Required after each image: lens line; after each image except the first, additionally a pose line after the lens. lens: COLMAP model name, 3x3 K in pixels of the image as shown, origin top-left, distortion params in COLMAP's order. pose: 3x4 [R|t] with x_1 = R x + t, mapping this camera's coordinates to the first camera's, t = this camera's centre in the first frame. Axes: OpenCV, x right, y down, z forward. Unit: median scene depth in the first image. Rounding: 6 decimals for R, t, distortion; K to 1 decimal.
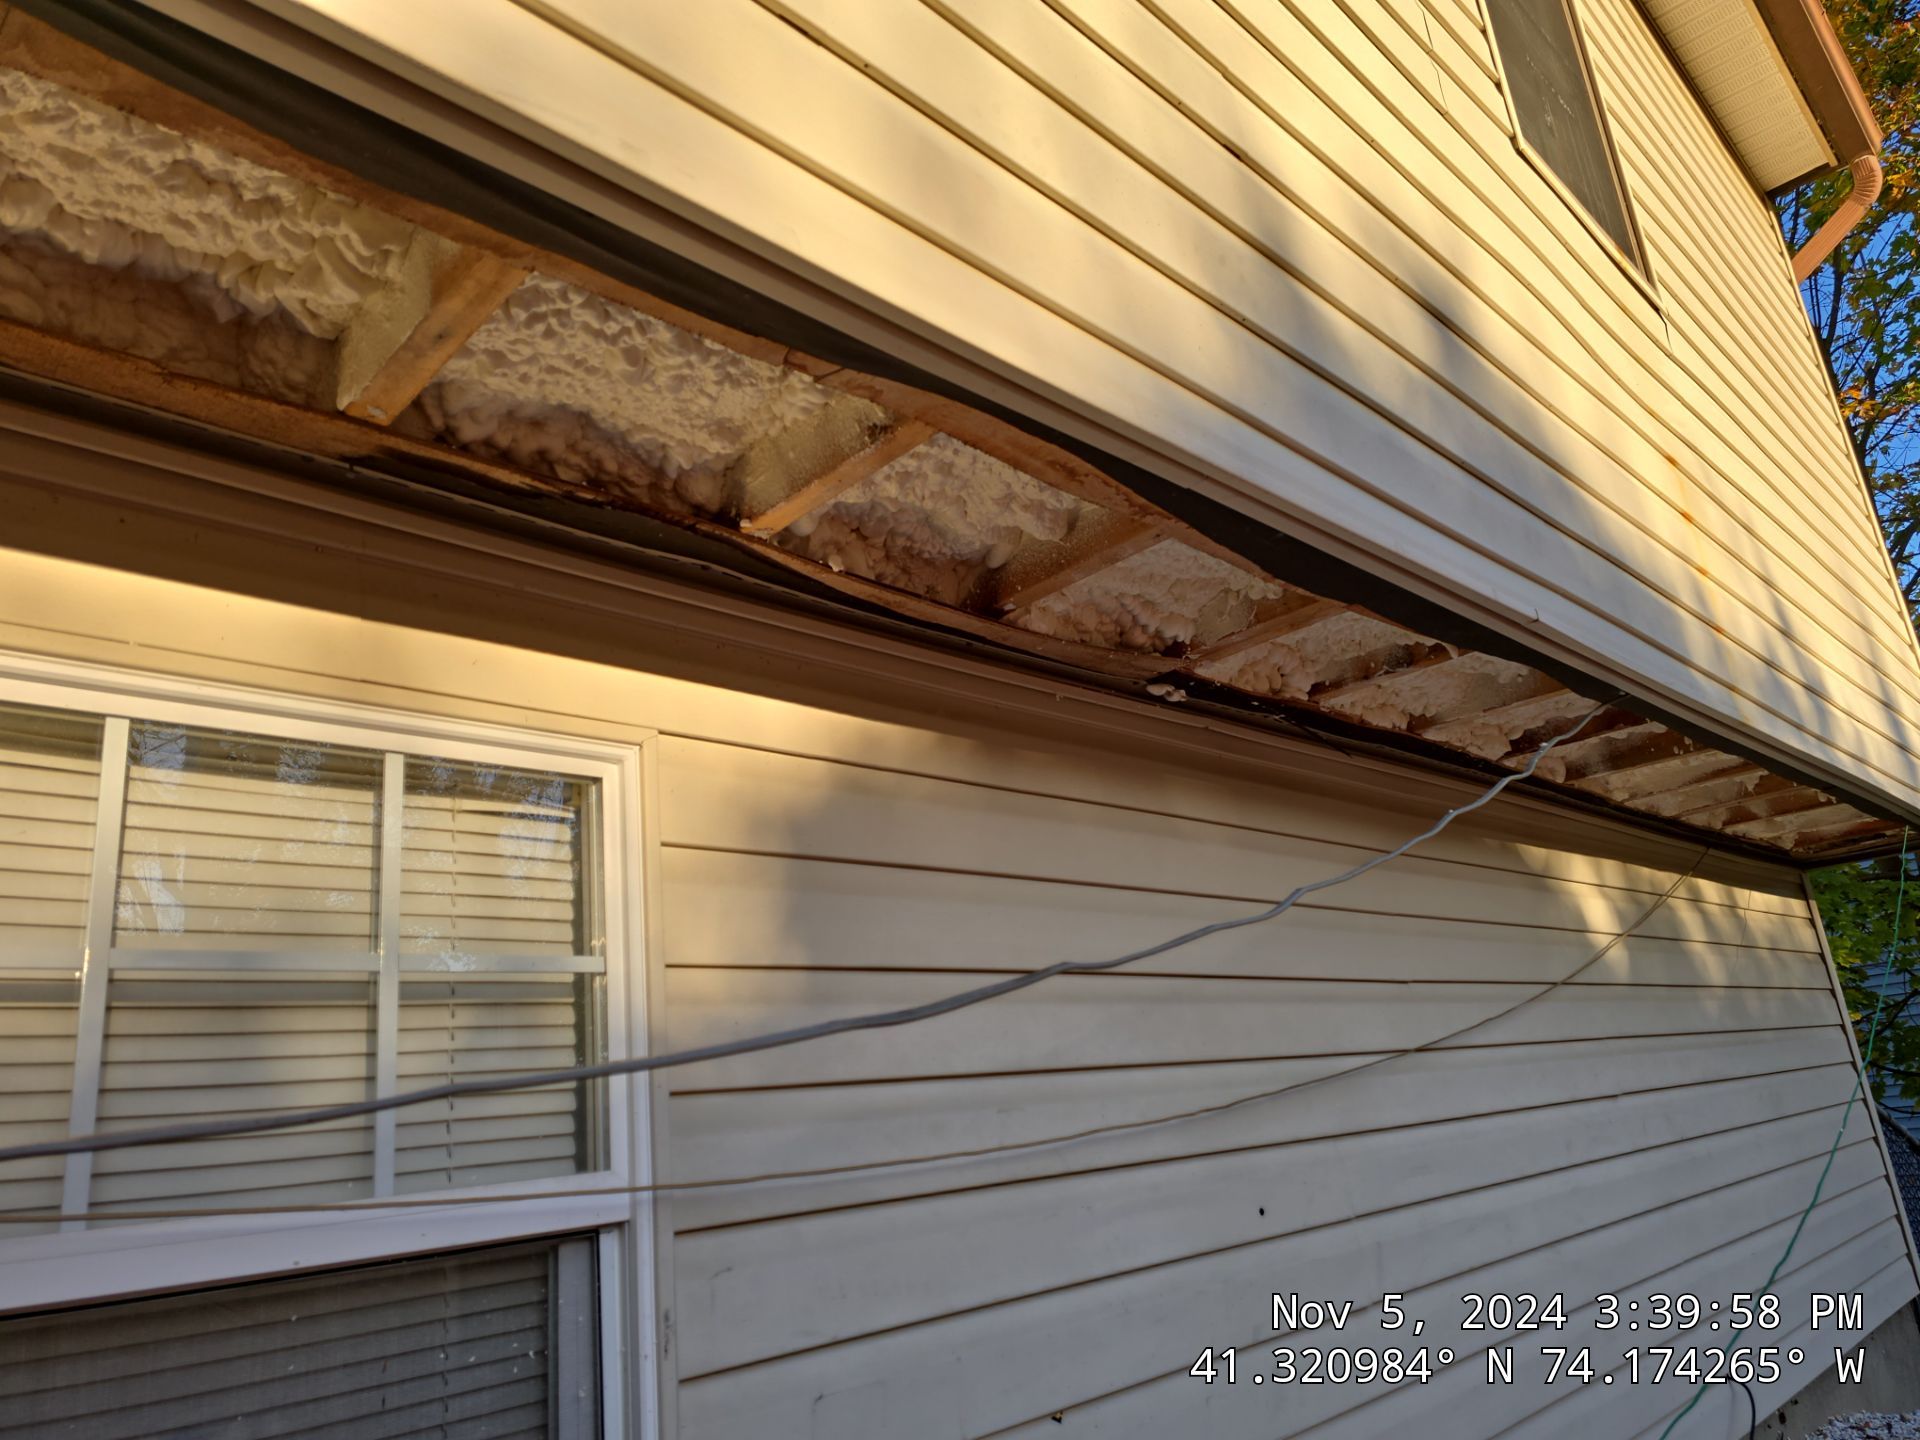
lens RADIAL K [[1319.4, 0, 966.8], [0, 1319.4, 715.9], [0, 0, 1]] dist [0.005644, 0.004712]
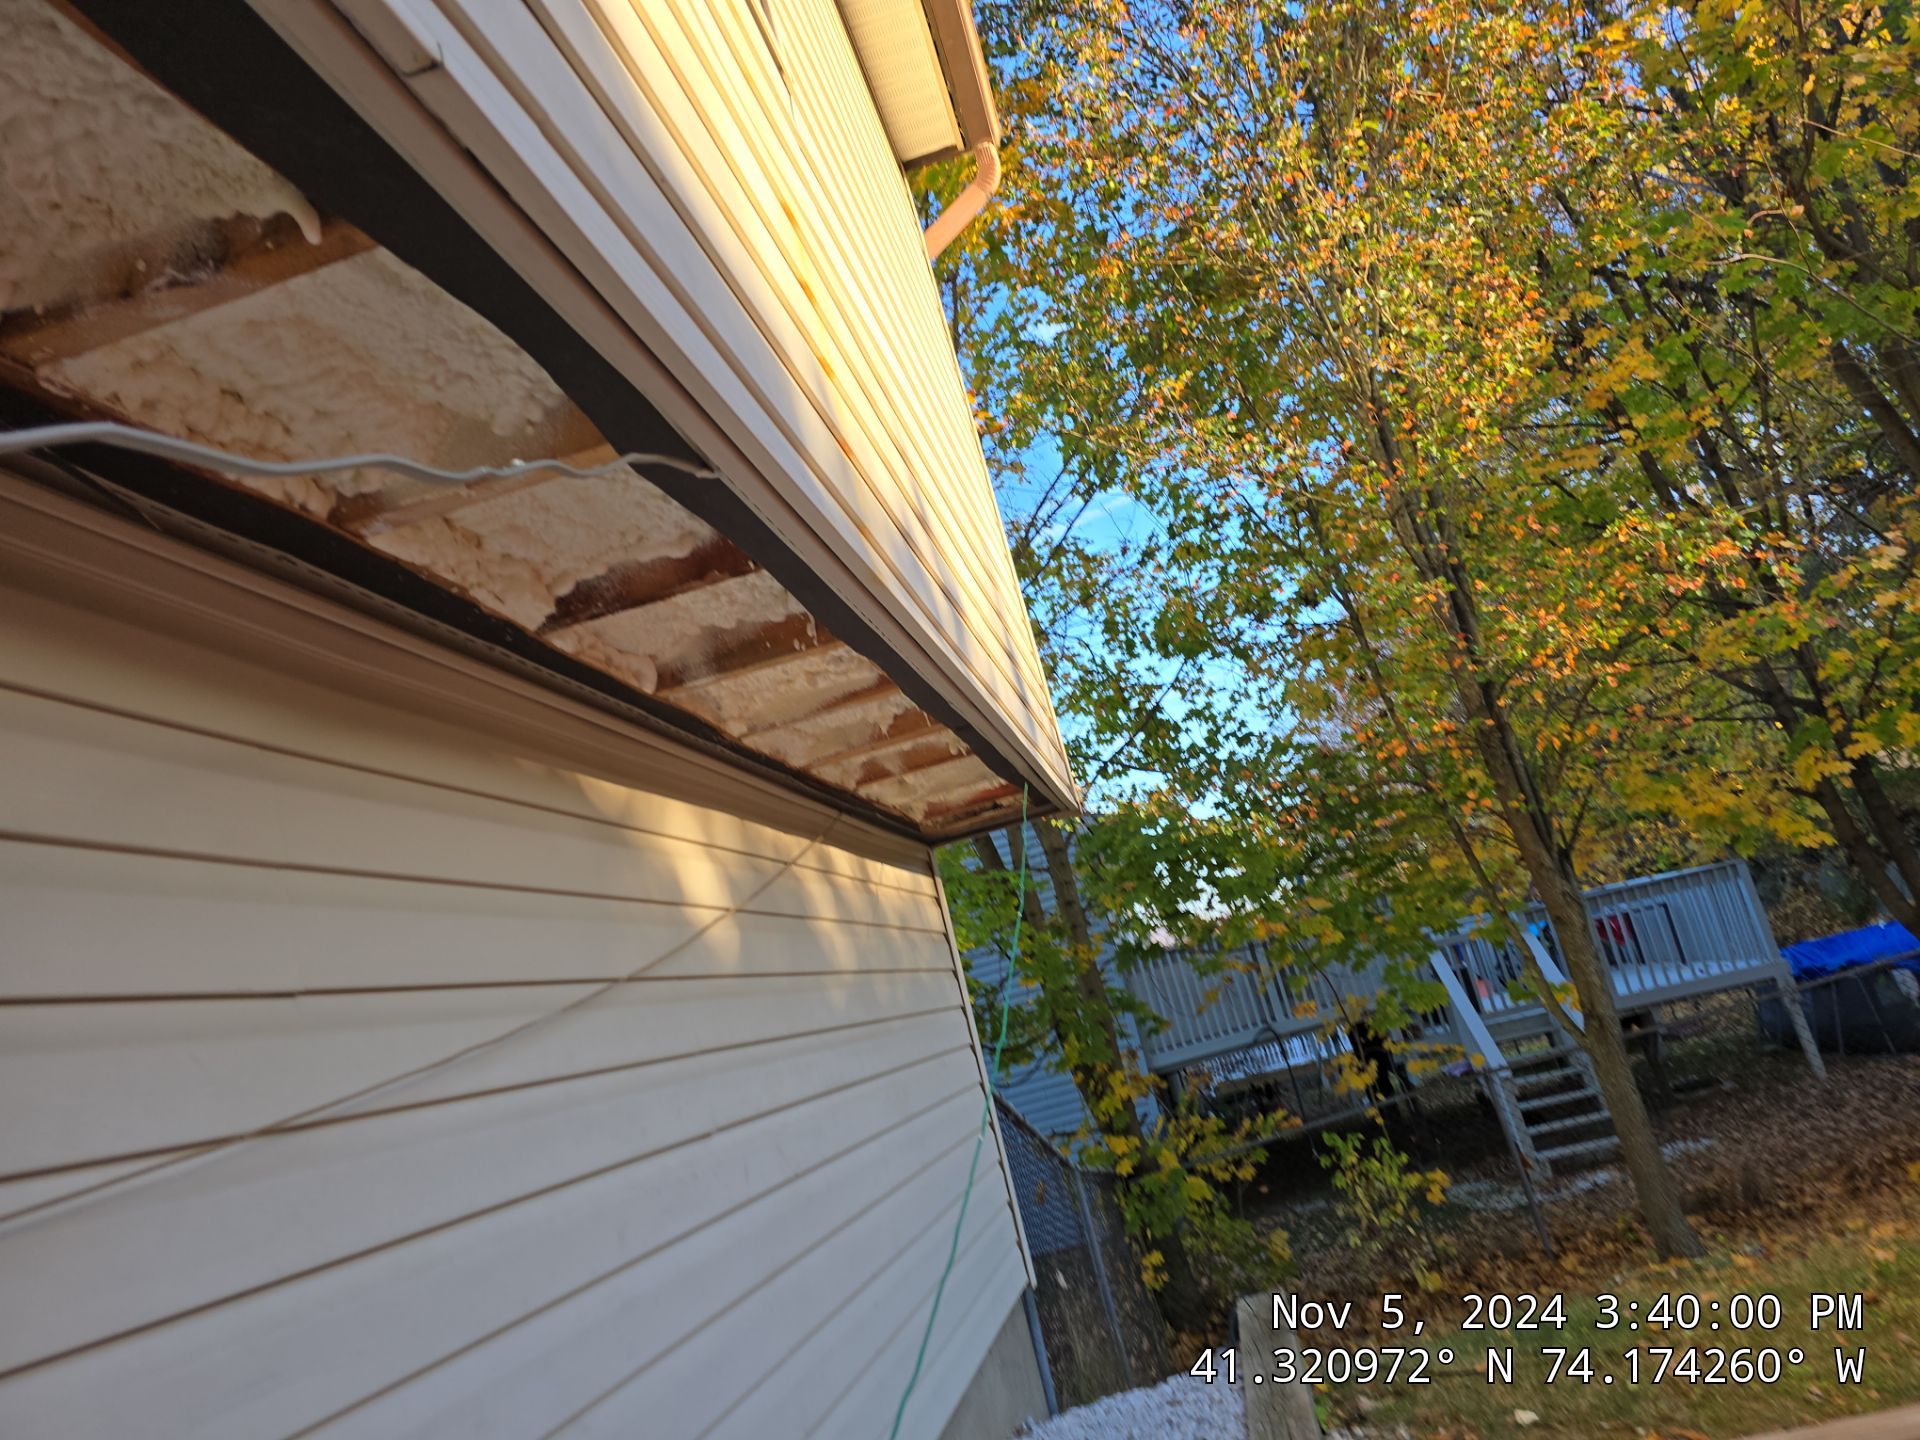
lens RADIAL K [[1281.7, 0, 976.0], [0, 1281.7, 732.1], [0, 0, 1]] dist [0.069242, -0.069237]
pose [[0.822684, 0.023236, 0.568024, 0.176895], [-0.011506, 0.999640, -0.024228, 0.074258], [-0.568383, 0.013396, 0.822655, 0.295136]]
